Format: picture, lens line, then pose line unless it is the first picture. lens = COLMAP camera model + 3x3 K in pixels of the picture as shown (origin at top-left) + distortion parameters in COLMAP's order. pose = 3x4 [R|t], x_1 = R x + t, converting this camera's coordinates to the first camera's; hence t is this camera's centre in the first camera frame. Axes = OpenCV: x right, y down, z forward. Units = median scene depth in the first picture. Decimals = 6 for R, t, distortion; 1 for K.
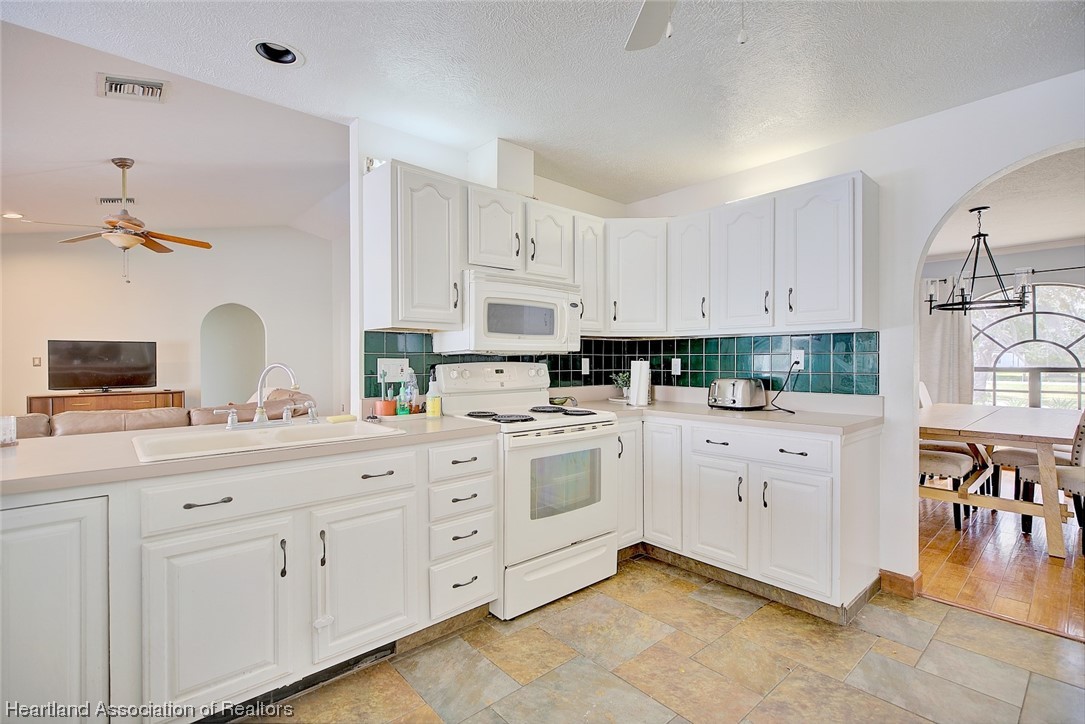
lens RADIAL K [[493.8, 0, 537.5], [0, 493.8, 363.8], [0, 0, 1]] dist [-0.004903, 0.000551]
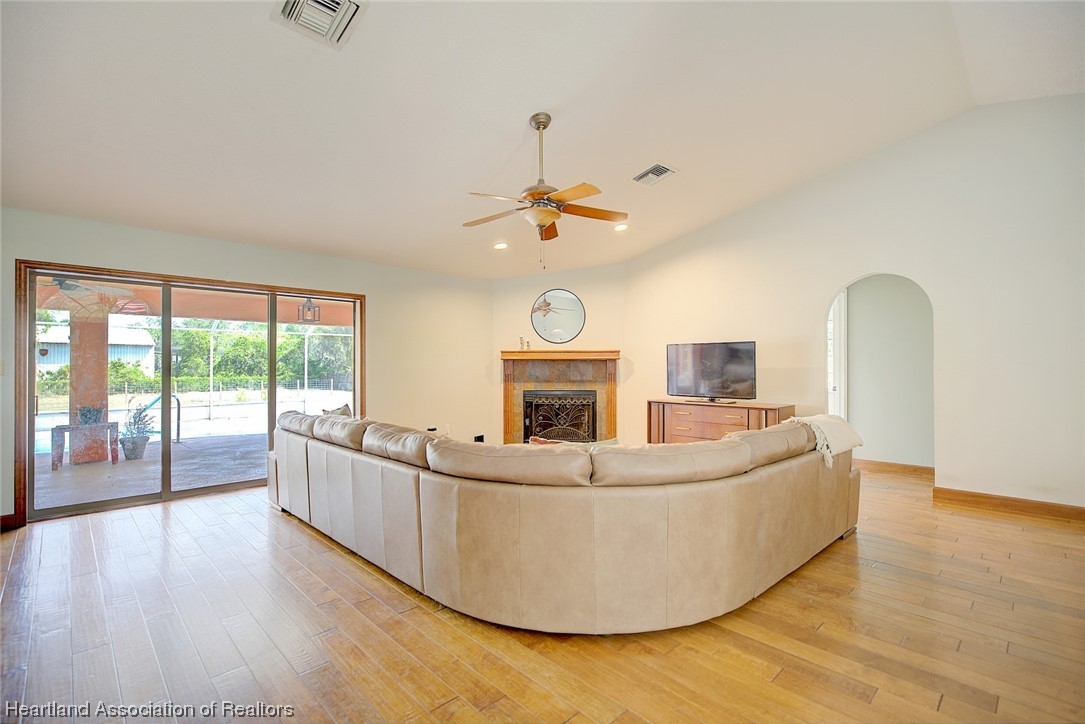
lens RADIAL K [[493.8, 0, 537.7], [0, 493.8, 361.3], [0, 0, 1]] dist [-0.004903, 0.000551]
pose [[0.043340, -0.005472, -0.999045, -0.066173], [-0.007131, 0.999958, -0.005787, -0.013130], [0.999035, 0.007375, 0.043299, 1.436780]]
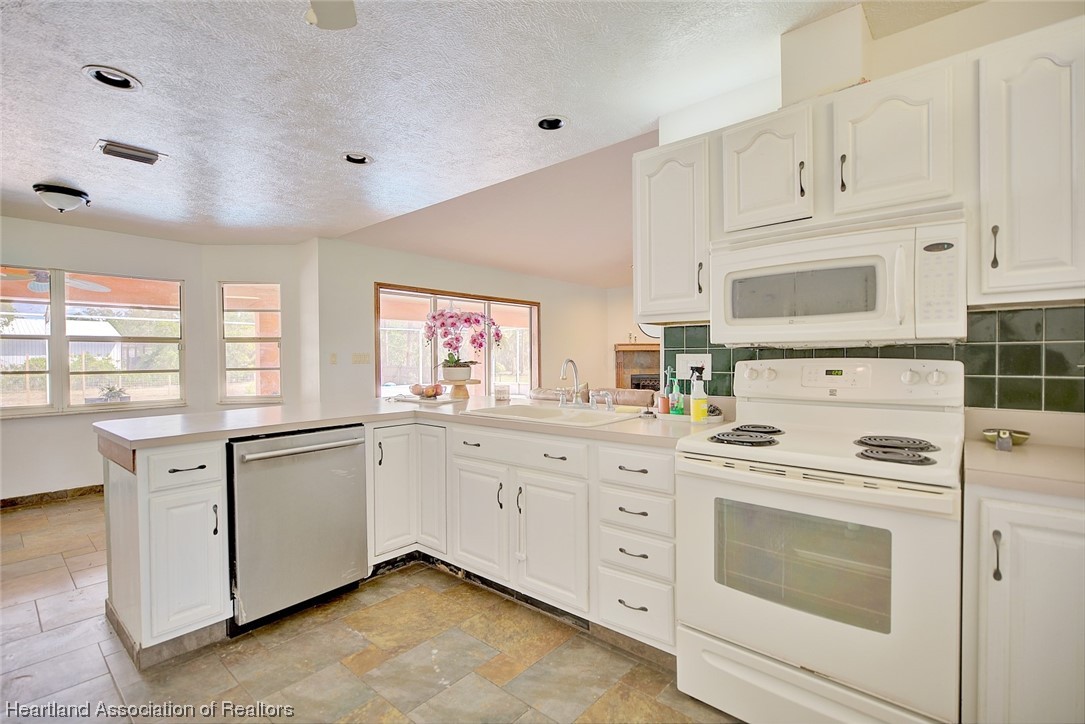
lens RADIAL K [[493.8, 0, 543.4], [0, 493.8, 362.0], [0, 0, 1]] dist [-0.004903, 0.000551]
pose [[0.138886, 0.013816, -0.990212, 0.498118], [0.000012, 0.999903, 0.013953, -0.007258], [0.990308, -0.001950, 0.138872, 0.504269]]
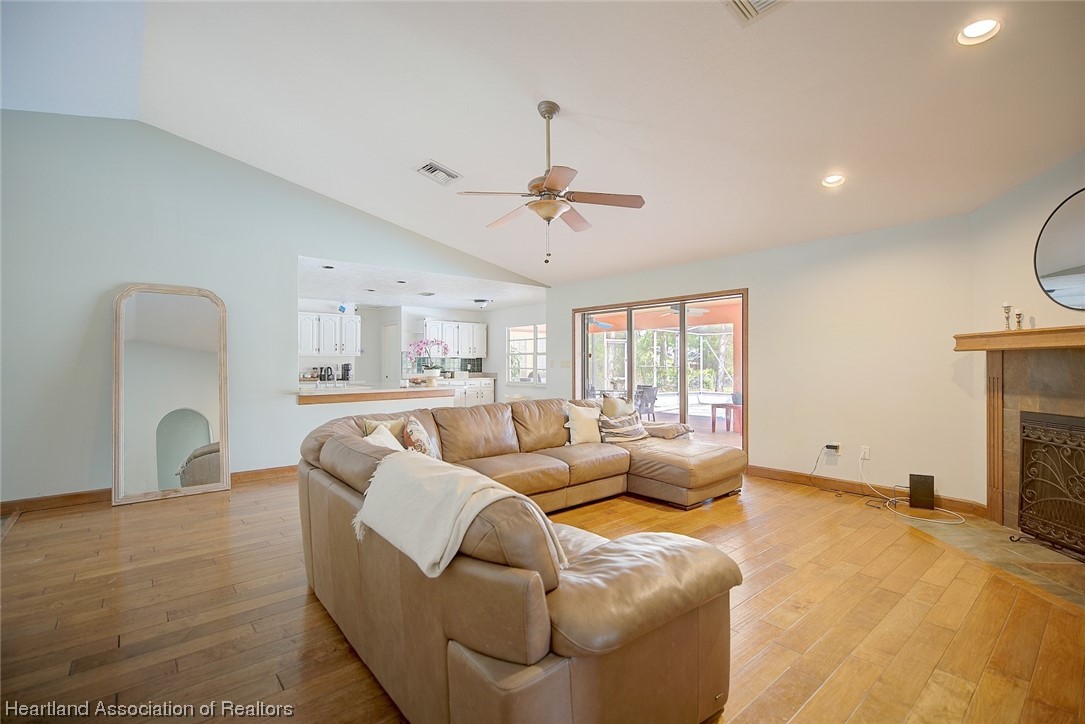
lens RADIAL K [[493.8, 0, 544.1], [0, 493.8, 364.4], [0, 0, 1]] dist [-0.004903, 0.000551]
pose [[-0.999745, 0.006901, 0.021486, -1.330053], [0.007084, 0.999939, 0.008431, -0.016870], [-0.021427, 0.008581, -0.999734, 2.704333]]
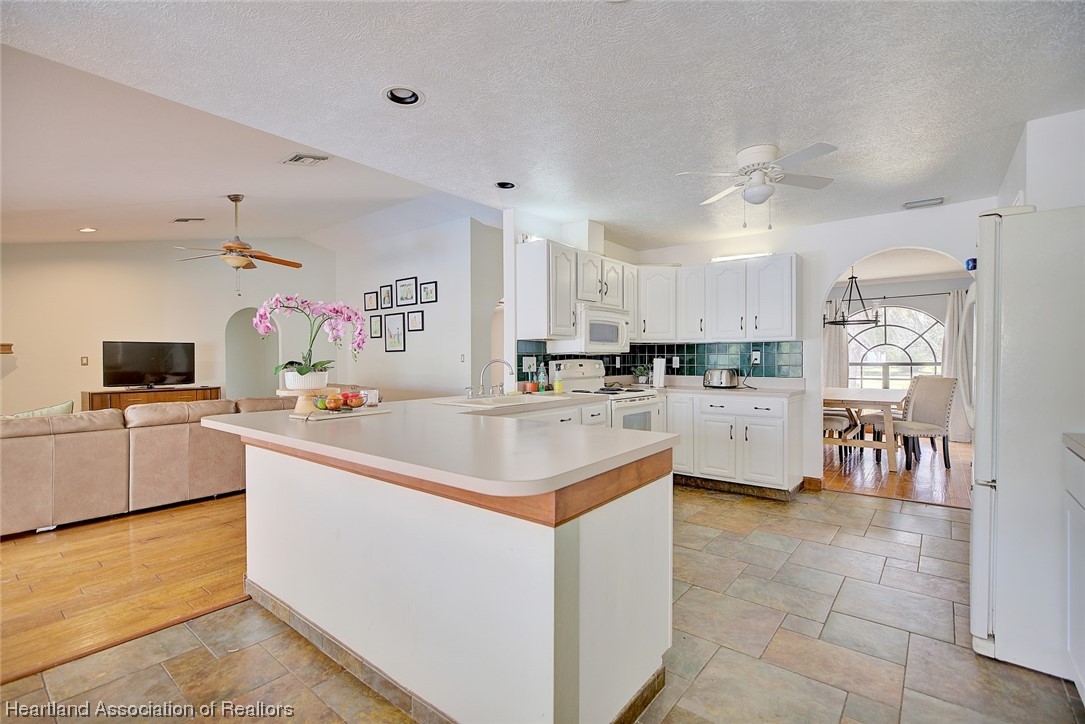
lens RADIAL K [[493.8, 0, 537.2], [0, 493.8, 363.4], [0, 0, 1]] dist [-0.004903, 0.000551]
pose [[0.986441, -0.003826, 0.164071, -0.450213], [0.003612, 0.999992, 0.001598, 0.006262], [-0.164075, -0.000983, 0.986447, -0.493080]]
